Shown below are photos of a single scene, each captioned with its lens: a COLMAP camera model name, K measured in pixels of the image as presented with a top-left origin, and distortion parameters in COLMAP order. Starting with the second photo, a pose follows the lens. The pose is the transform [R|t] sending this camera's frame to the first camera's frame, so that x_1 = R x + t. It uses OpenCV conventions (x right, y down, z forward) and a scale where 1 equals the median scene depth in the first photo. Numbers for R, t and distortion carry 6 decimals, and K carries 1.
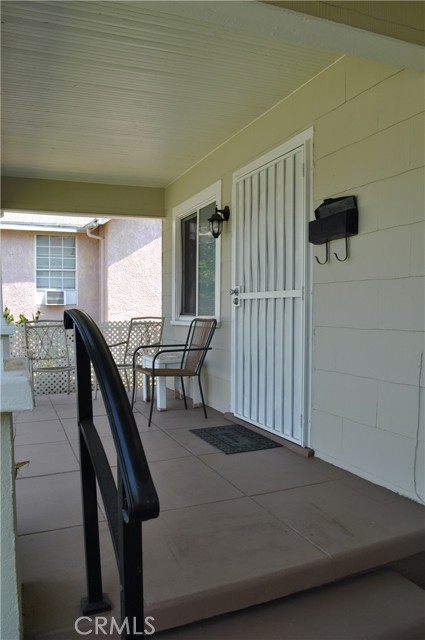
lens RADIAL K [[499.7, 0, 213.0], [0, 499.7, 318.1], [0, 0, 1]] dist [-0.083928, 0.009349]
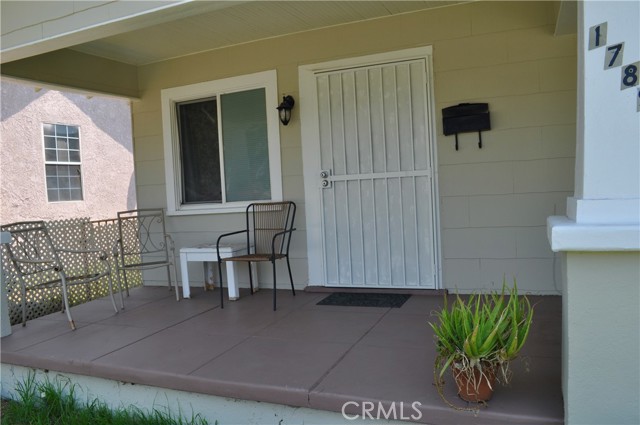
lens RADIAL K [[499.7, 0, 320.2], [0, 499.7, 215.0], [0, 0, 1]] dist [-0.083928, 0.009349]
pose [[0.705308, -0.063592, 0.706043, -0.759080], [0.063006, 0.997650, 0.026916, 0.006112], [-0.706096, 0.025501, 0.707657, 0.227768]]
